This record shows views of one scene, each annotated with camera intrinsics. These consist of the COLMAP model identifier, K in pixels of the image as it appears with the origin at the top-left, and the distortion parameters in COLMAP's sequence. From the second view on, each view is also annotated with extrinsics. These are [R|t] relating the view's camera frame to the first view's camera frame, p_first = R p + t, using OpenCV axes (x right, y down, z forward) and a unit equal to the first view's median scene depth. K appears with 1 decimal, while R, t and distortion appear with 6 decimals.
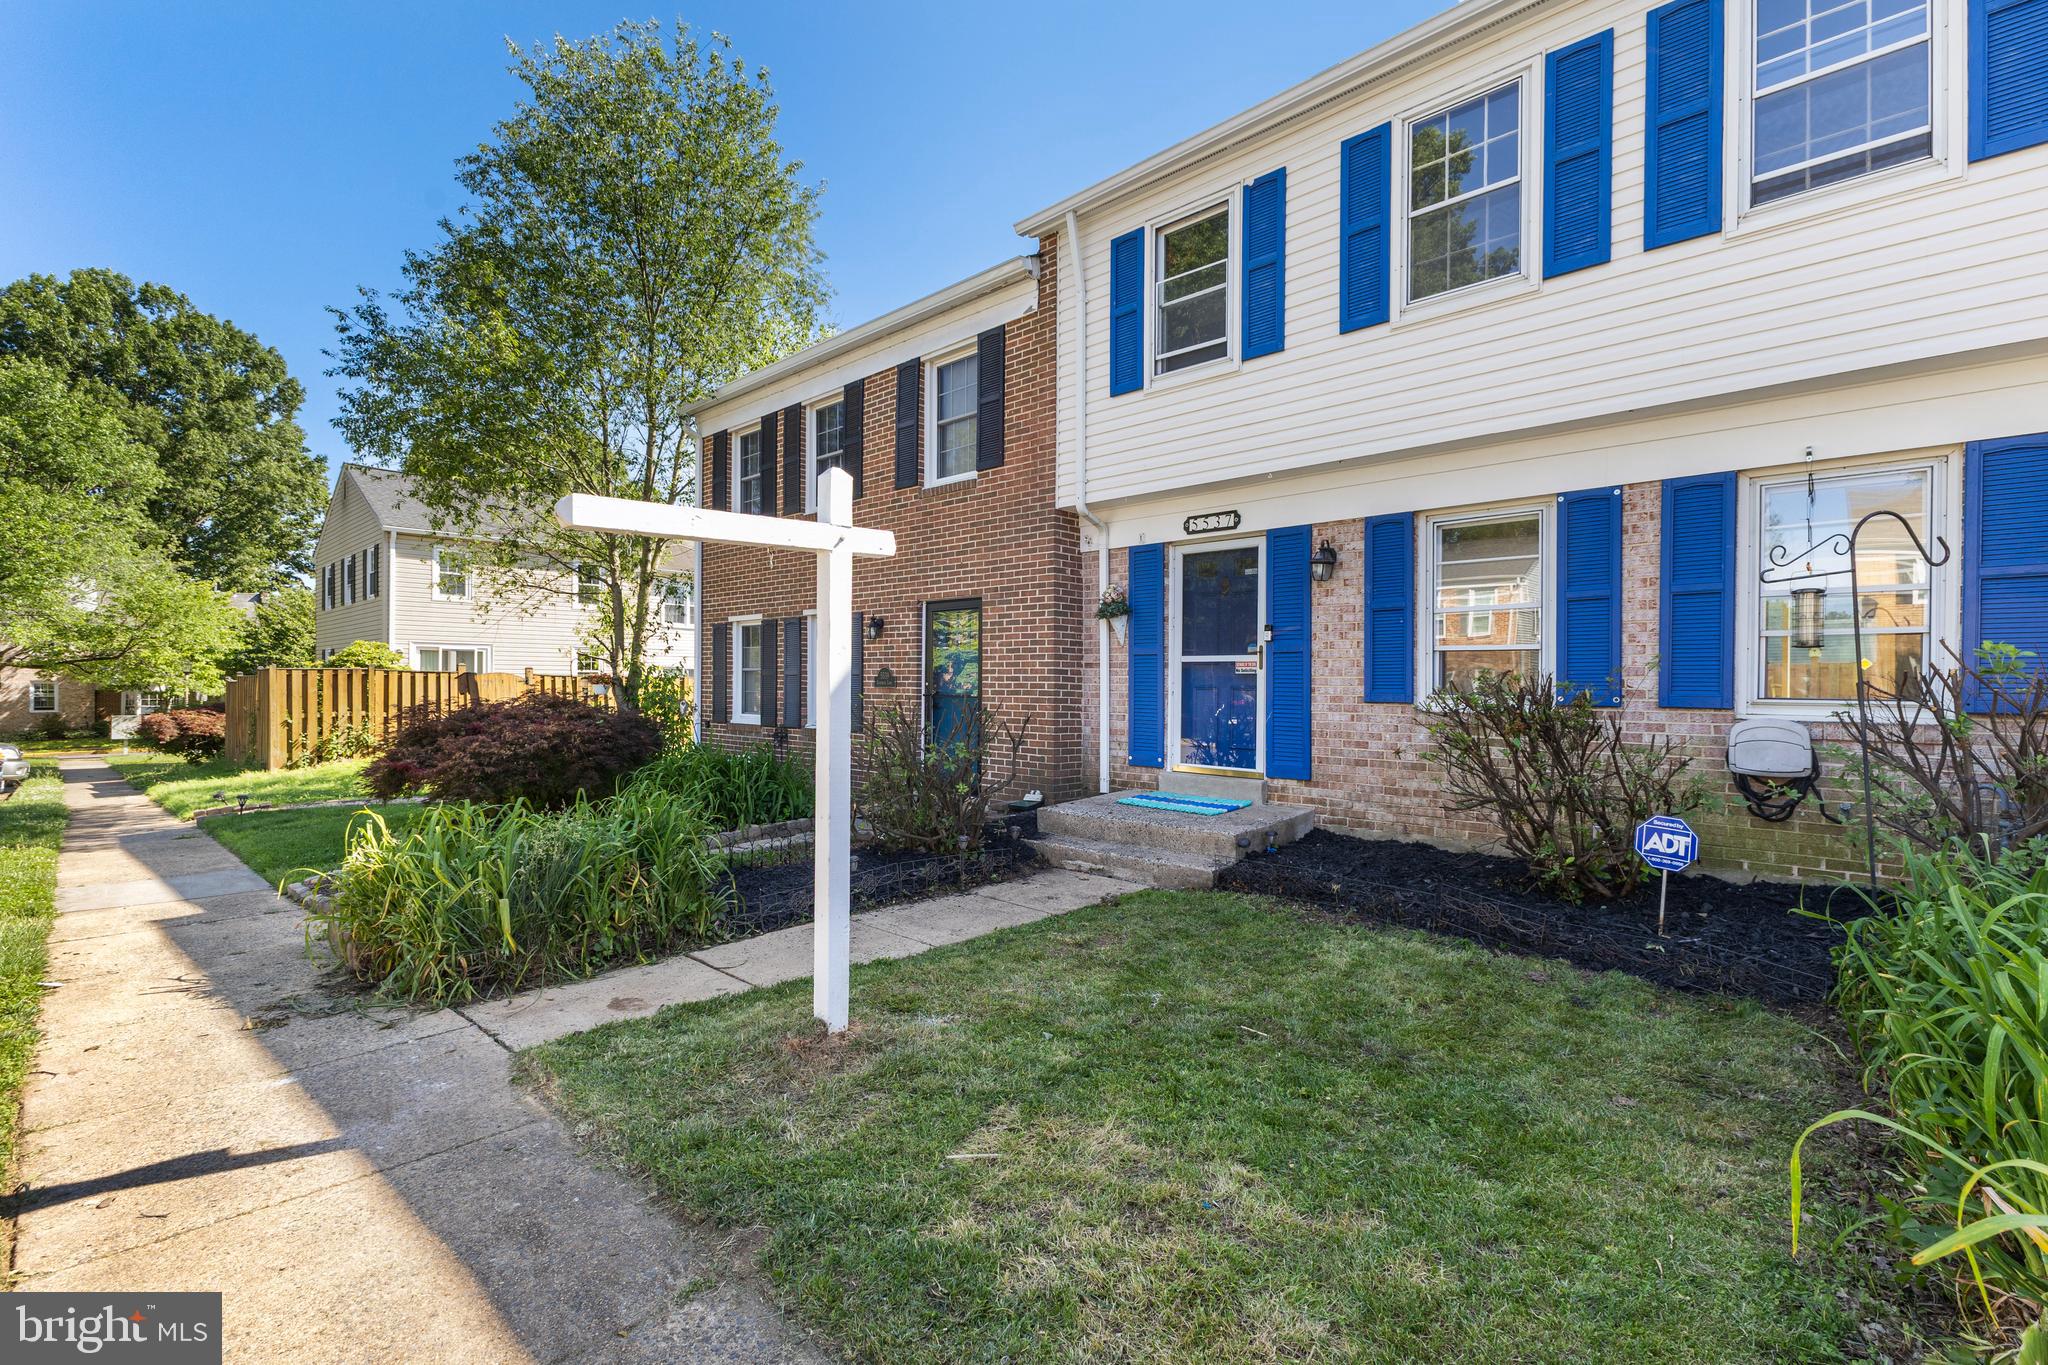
lens RADIAL K [[893.2, 0, 1025.1], [0, 893.2, 680.3], [0, 0, 1]] dist [0.011564, -0.001942]
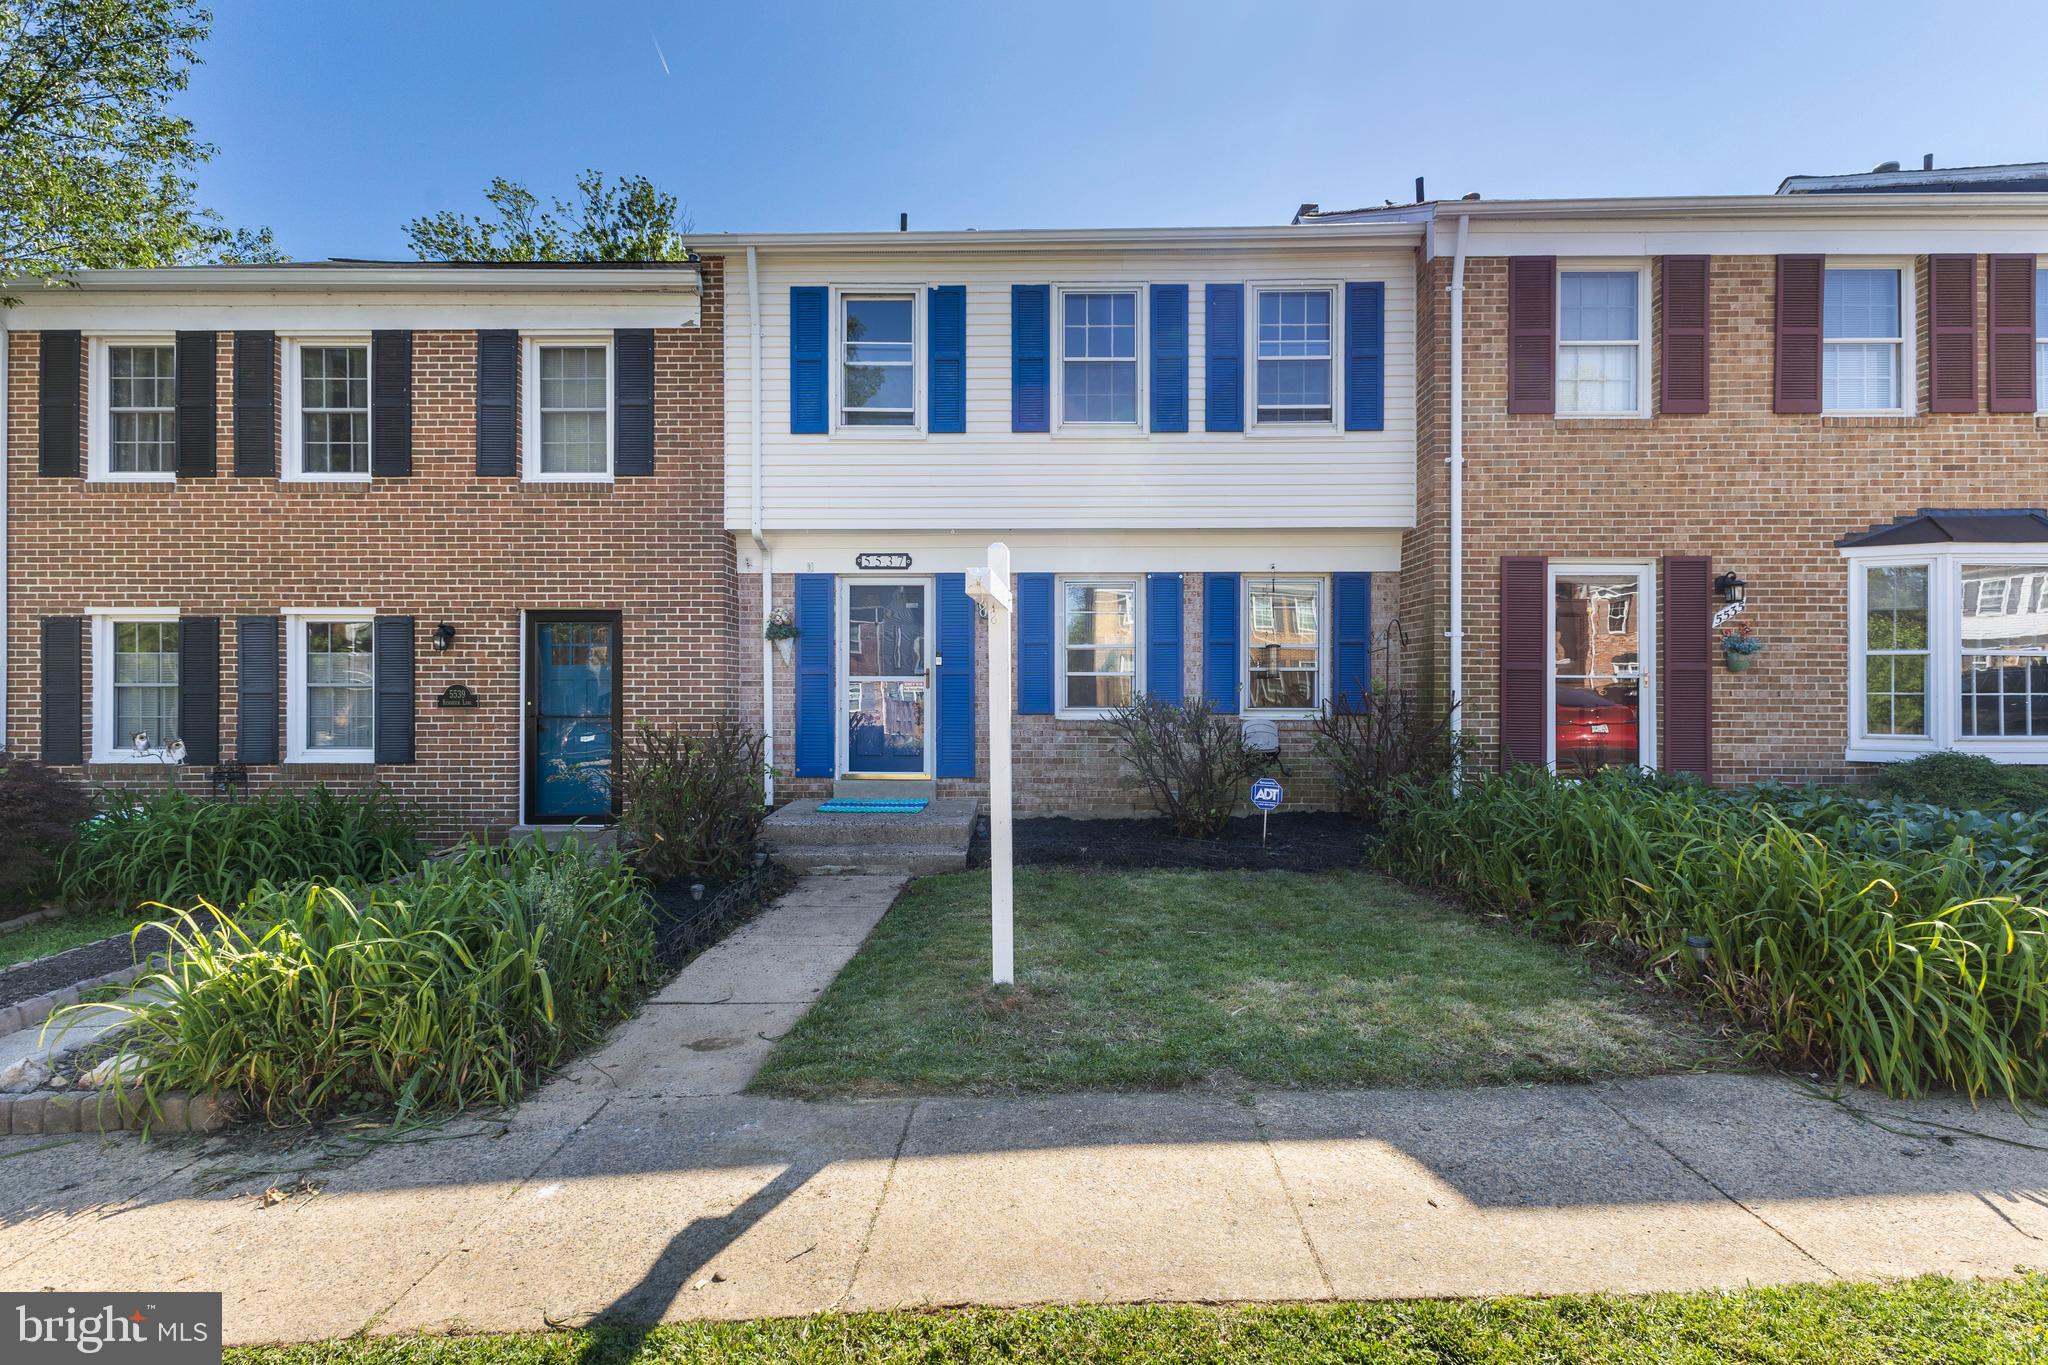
lens RADIAL K [[893.2, 0, 1028.0], [0, 893.2, 684.2], [0, 0, 1]] dist [0.011564, -0.001942]
pose [[0.741664, -0.001564, 0.670770, -0.473942], [0.003008, 0.999995, -0.000995, -0.017619], [-0.670765, 0.002755, 0.741665, 0.021347]]
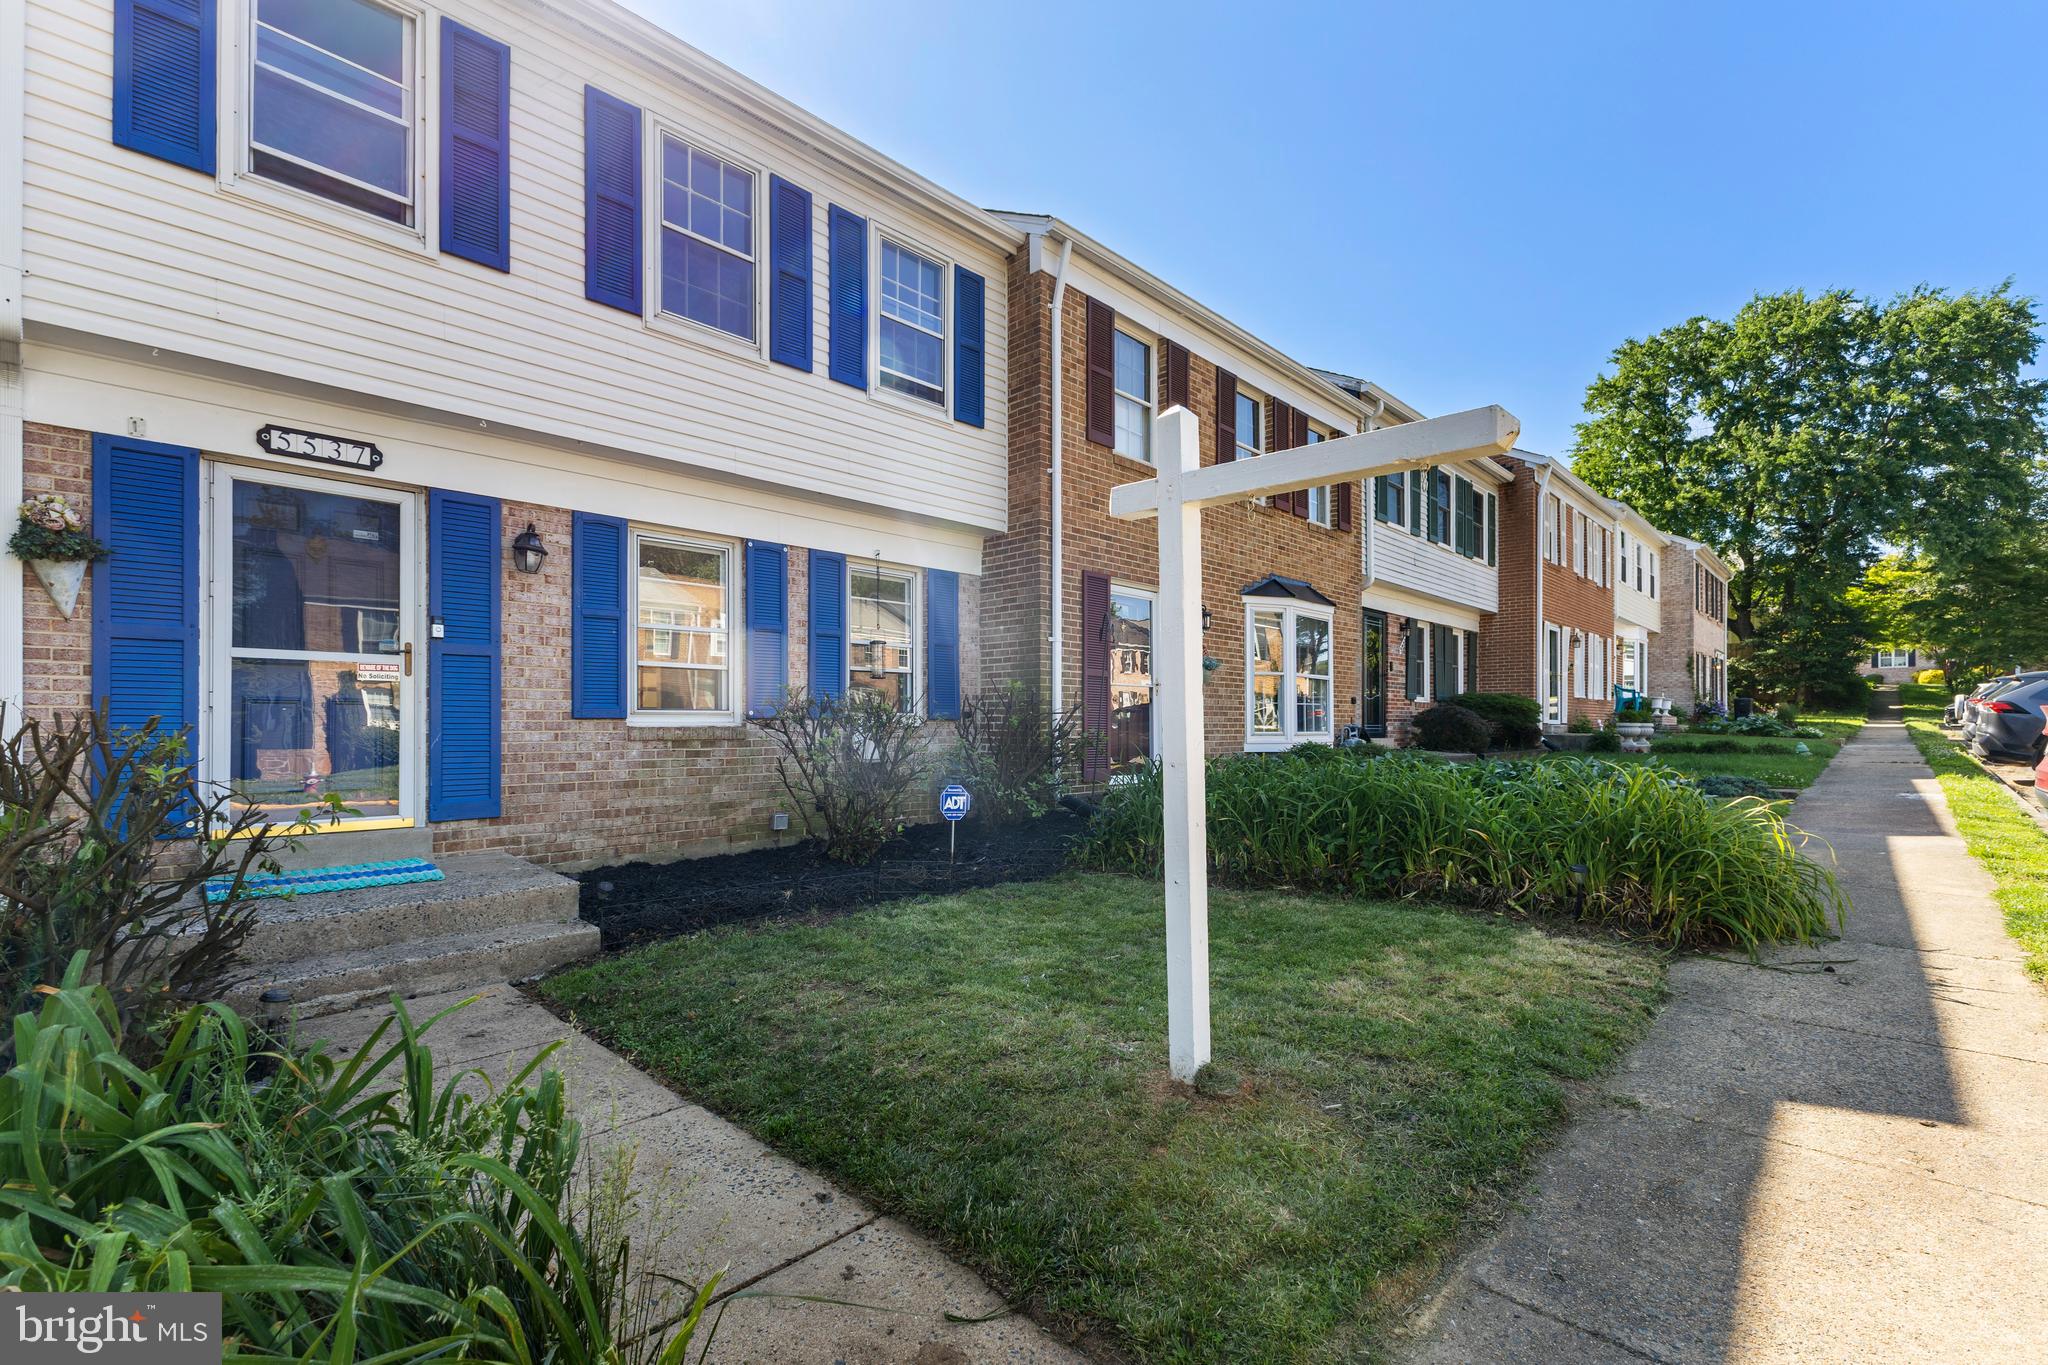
lens RADIAL K [[893.2, 0, 1018.9], [0, 893.2, 712.6], [0, 0, 1]] dist [0.011564, -0.001942]
pose [[0.018993, 0.007517, 0.999791, -0.487379], [-0.000066, 0.999972, -0.007517, 0.024748], [-0.999820, 0.000077, 0.018993, 0.527805]]
